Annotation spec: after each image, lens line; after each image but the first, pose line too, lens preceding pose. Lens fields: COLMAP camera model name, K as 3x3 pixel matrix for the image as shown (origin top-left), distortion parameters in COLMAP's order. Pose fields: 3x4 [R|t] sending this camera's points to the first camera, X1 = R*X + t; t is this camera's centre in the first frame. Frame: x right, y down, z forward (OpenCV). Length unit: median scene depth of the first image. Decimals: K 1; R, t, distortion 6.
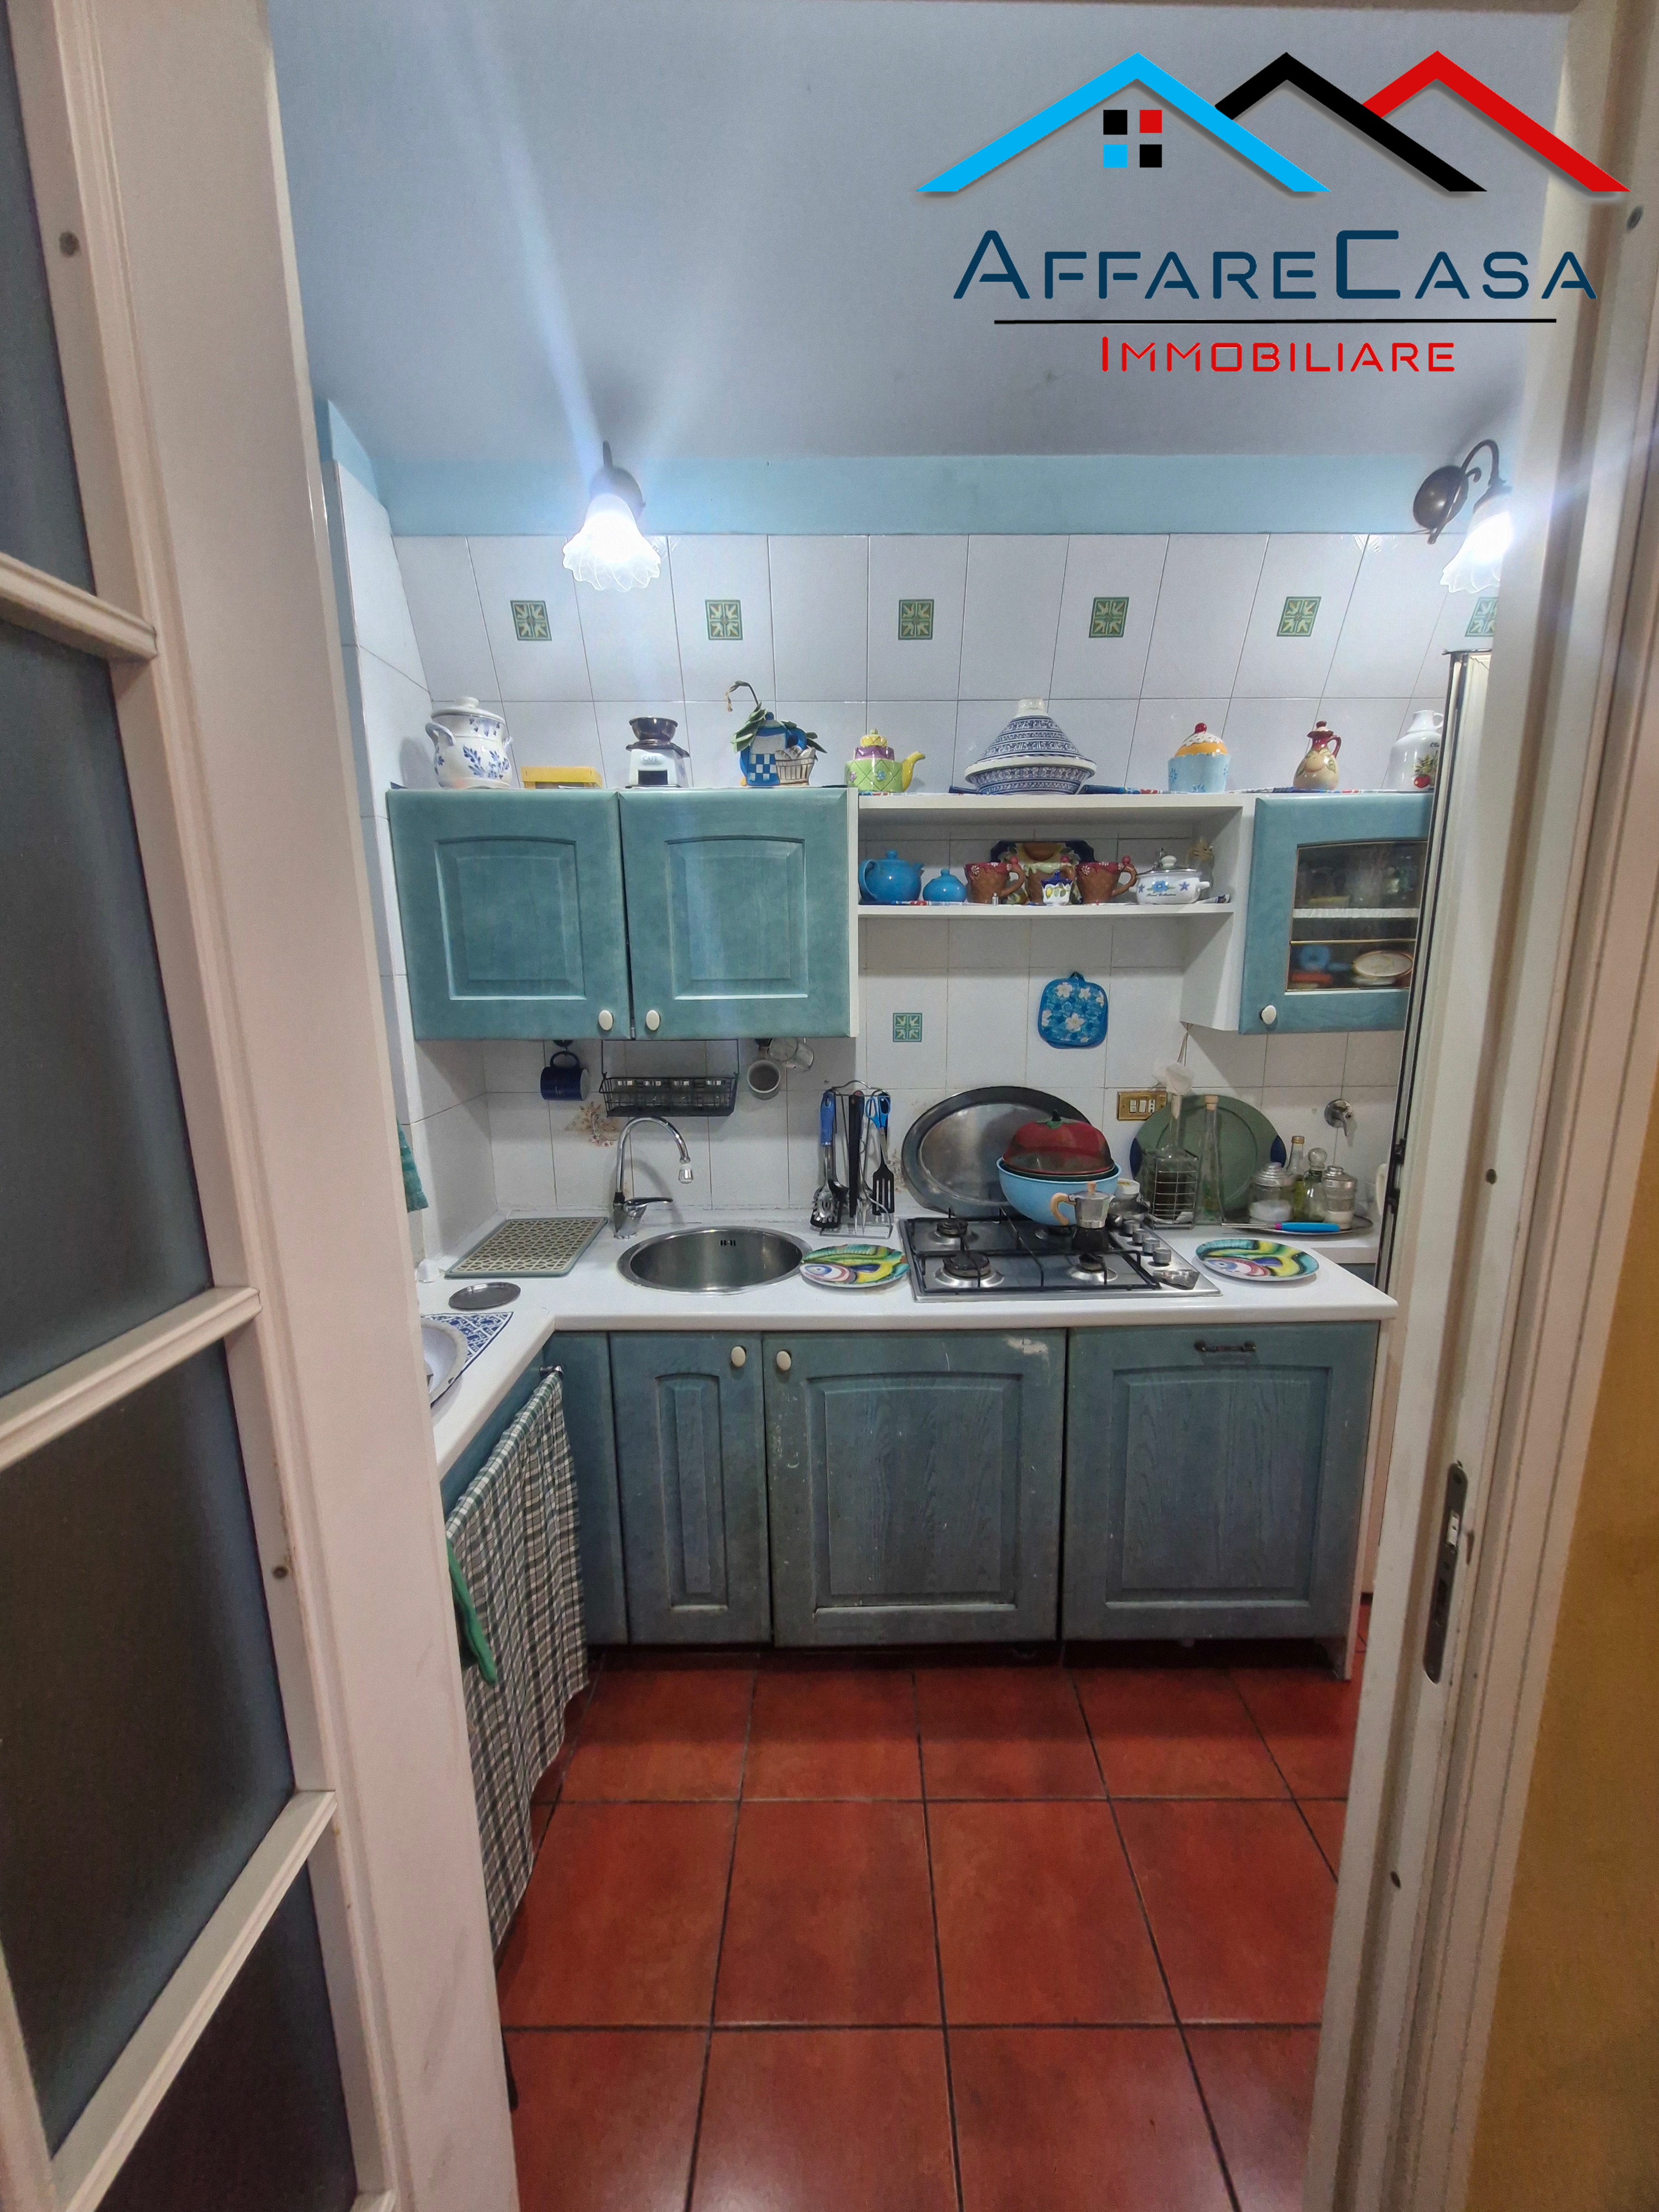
lens RADIAL K [[866.8, 0, 836.9], [0, 866.8, 1118.9], [0, 0, 1]] dist [0.003902, -0.000338]
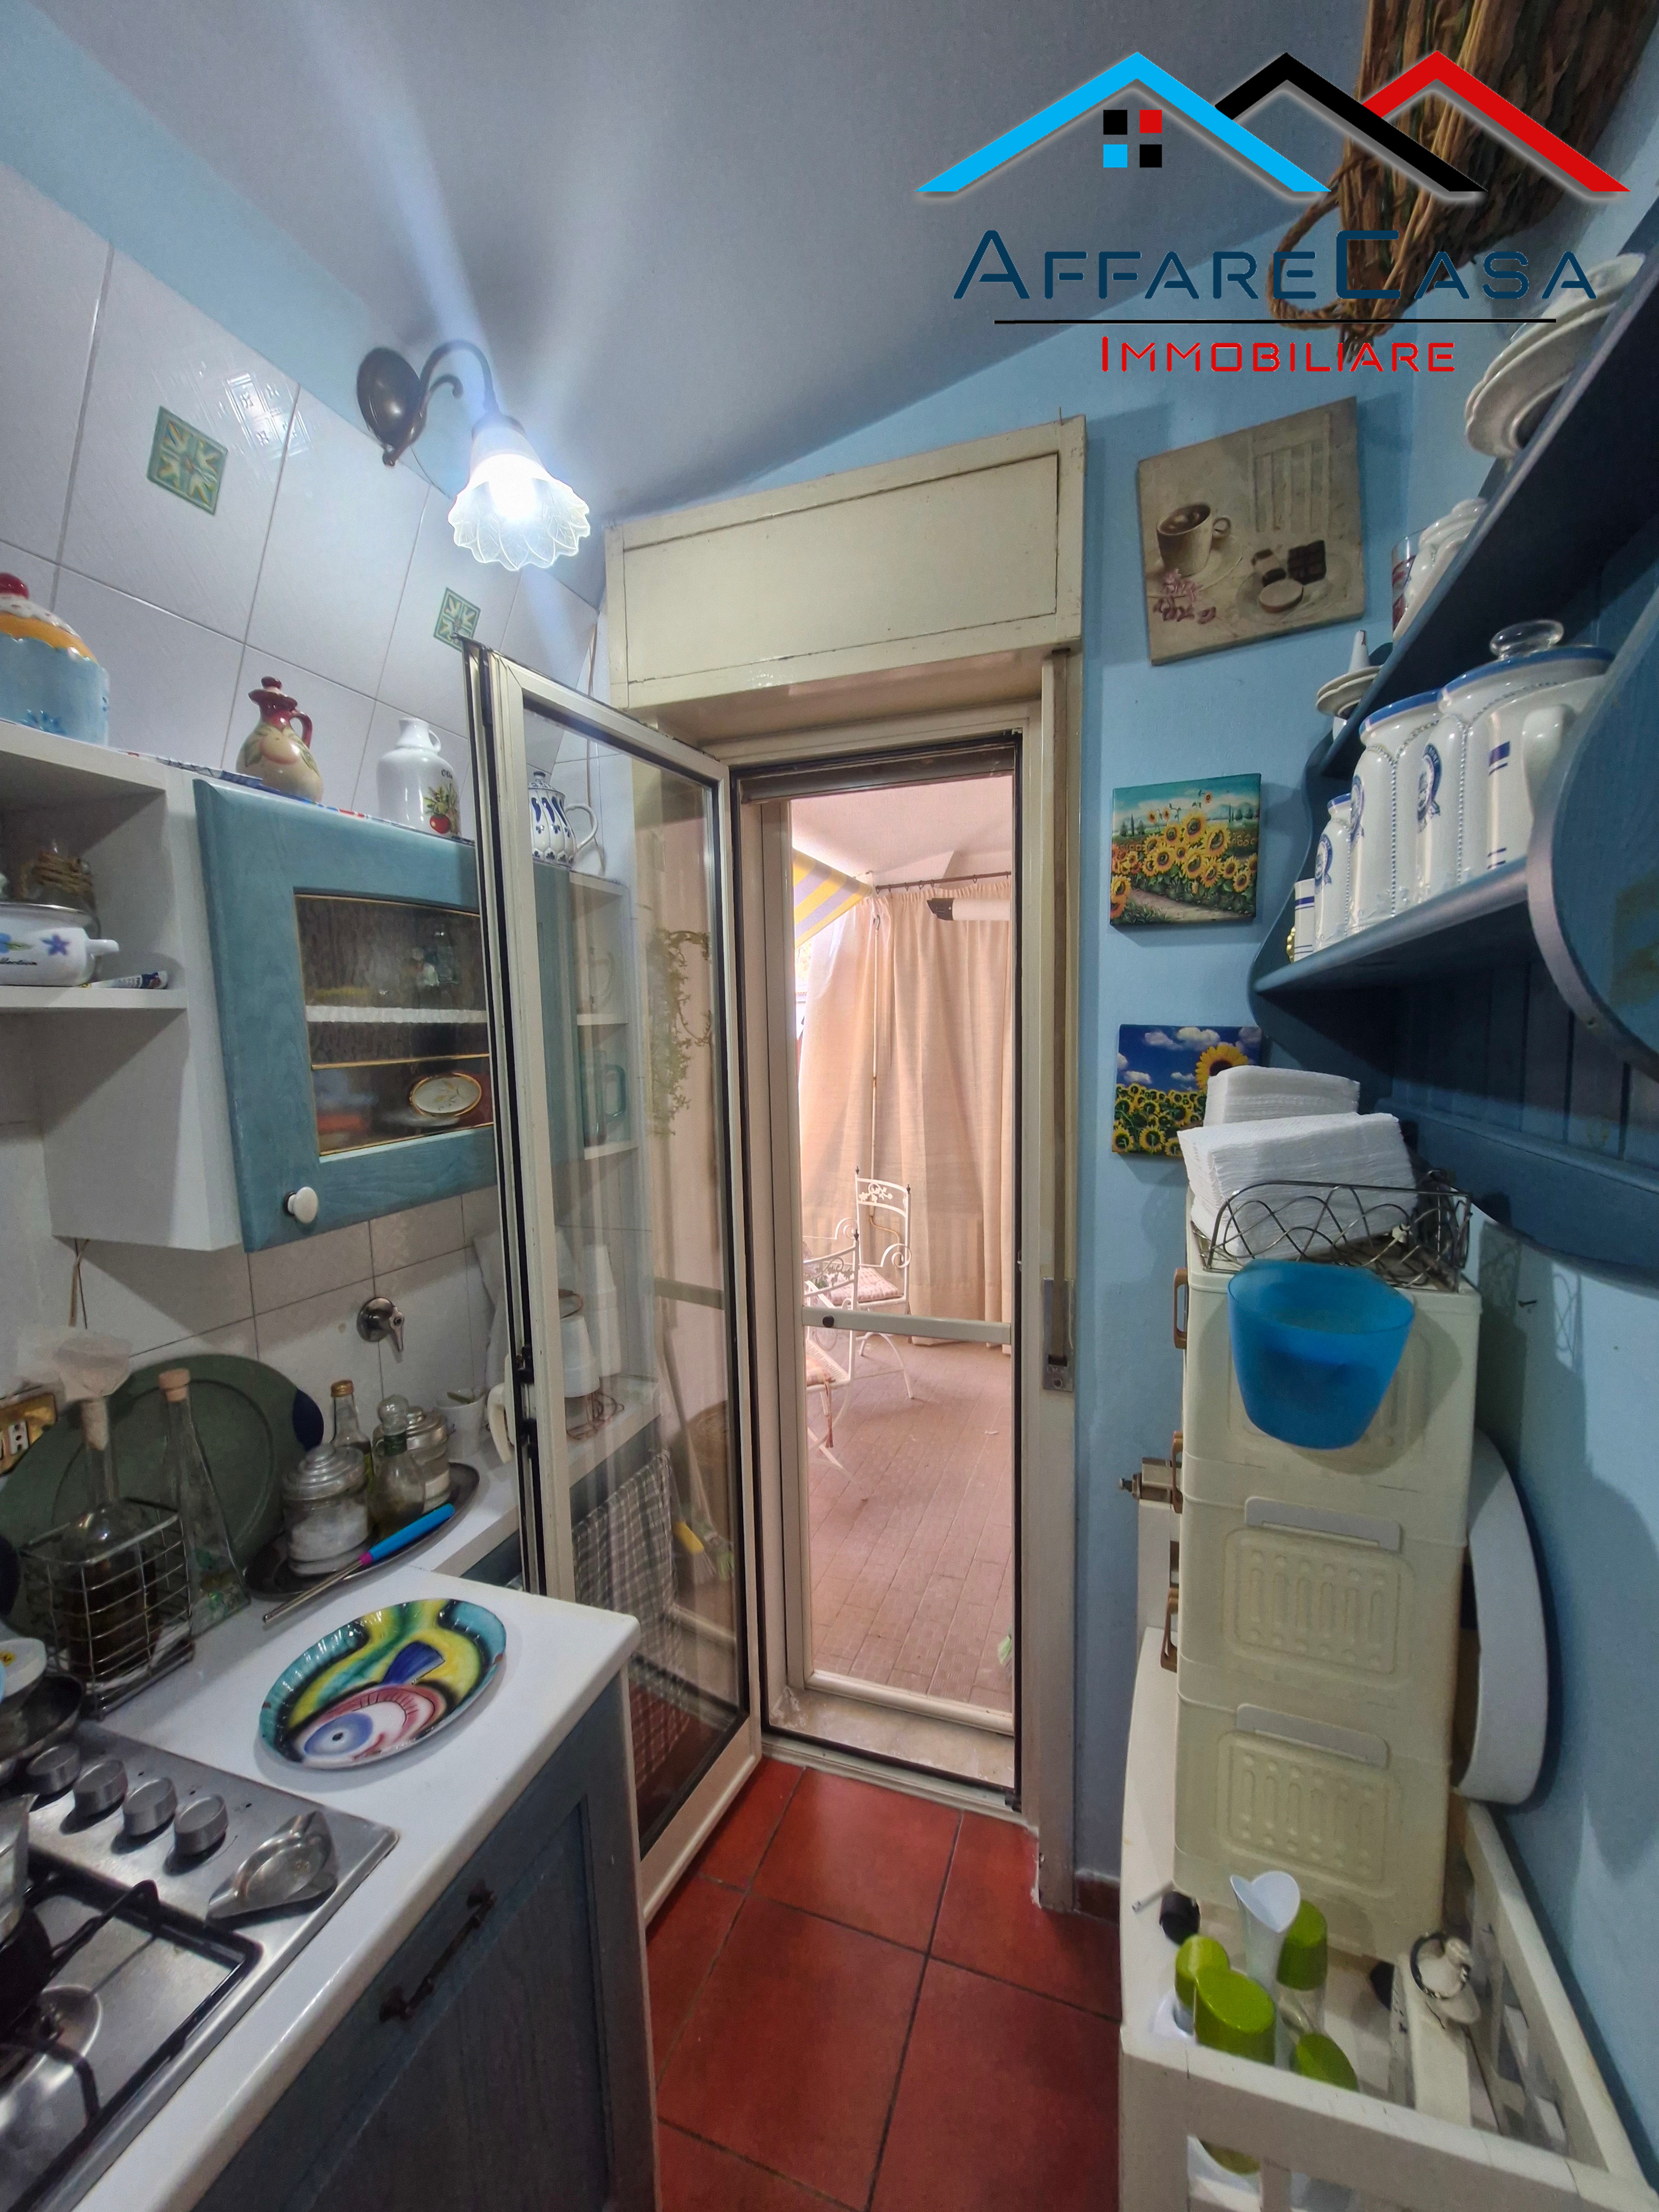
lens RADIAL K [[866.8, 0, 841.8], [0, 866.8, 1125.7], [0, 0, 1]] dist [0.003902, -0.000338]
pose [[0.320759, -0.102760, 0.941570, 0.116478], [0.196700, 0.979651, 0.039907, -0.123200], [-0.926511, 0.172406, 0.334444, 0.518765]]
